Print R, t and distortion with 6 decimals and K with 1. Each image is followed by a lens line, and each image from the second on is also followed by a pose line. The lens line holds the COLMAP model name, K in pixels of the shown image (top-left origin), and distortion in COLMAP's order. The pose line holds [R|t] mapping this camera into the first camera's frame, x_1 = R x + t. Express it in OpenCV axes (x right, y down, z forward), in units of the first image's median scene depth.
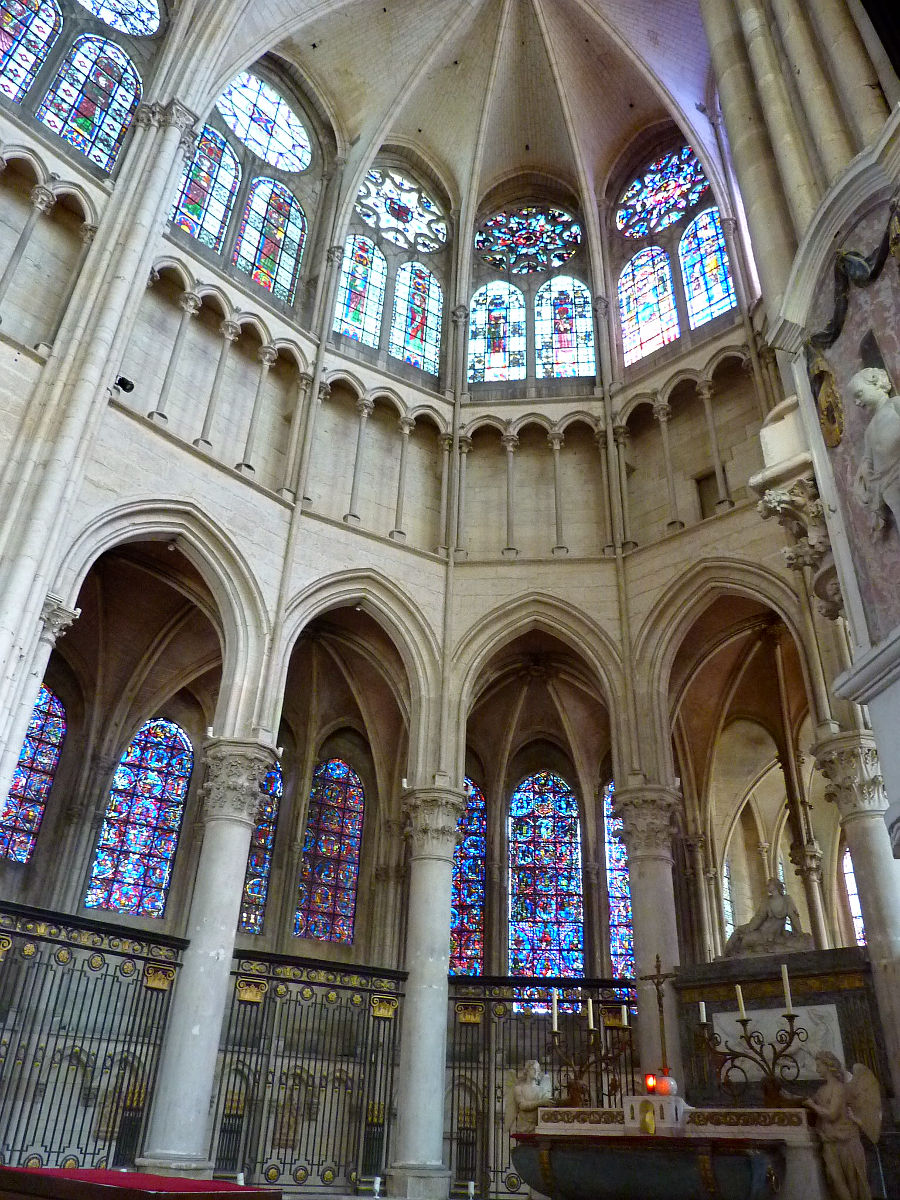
lens RADIAL K [[885.5, 0, 451.2], [0, 885.5, 600.1], [0, 0, 1]] dist [-0.003422, -0.000455]
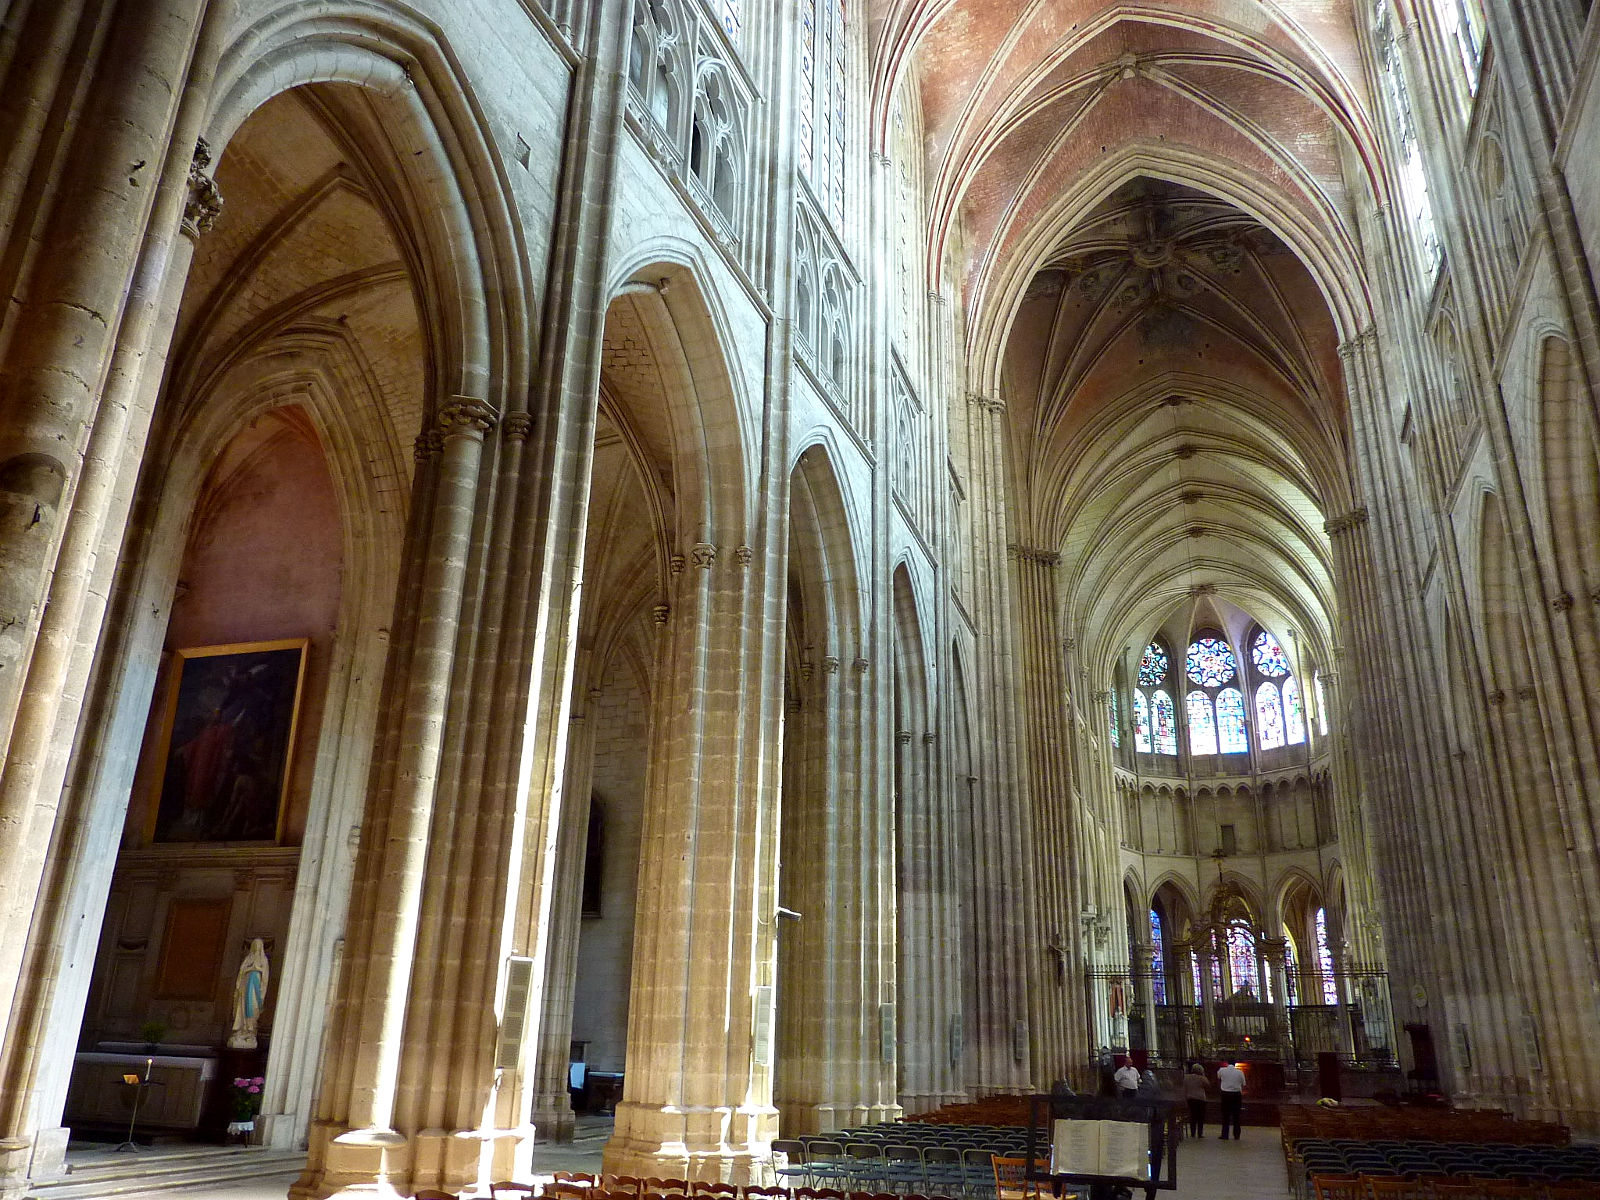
lens RADIAL K [[1180.7, 0, 800.8], [0, 1180.7, 601.1], [0, 0, 1]] dist [-0.003422, -0.000455]
pose [[0.921978, 0.124621, 0.366642, -1.854247], [-0.195258, 0.967239, 0.162242, -0.912757], [-0.334412, -0.221174, 0.916107, -1.367010]]
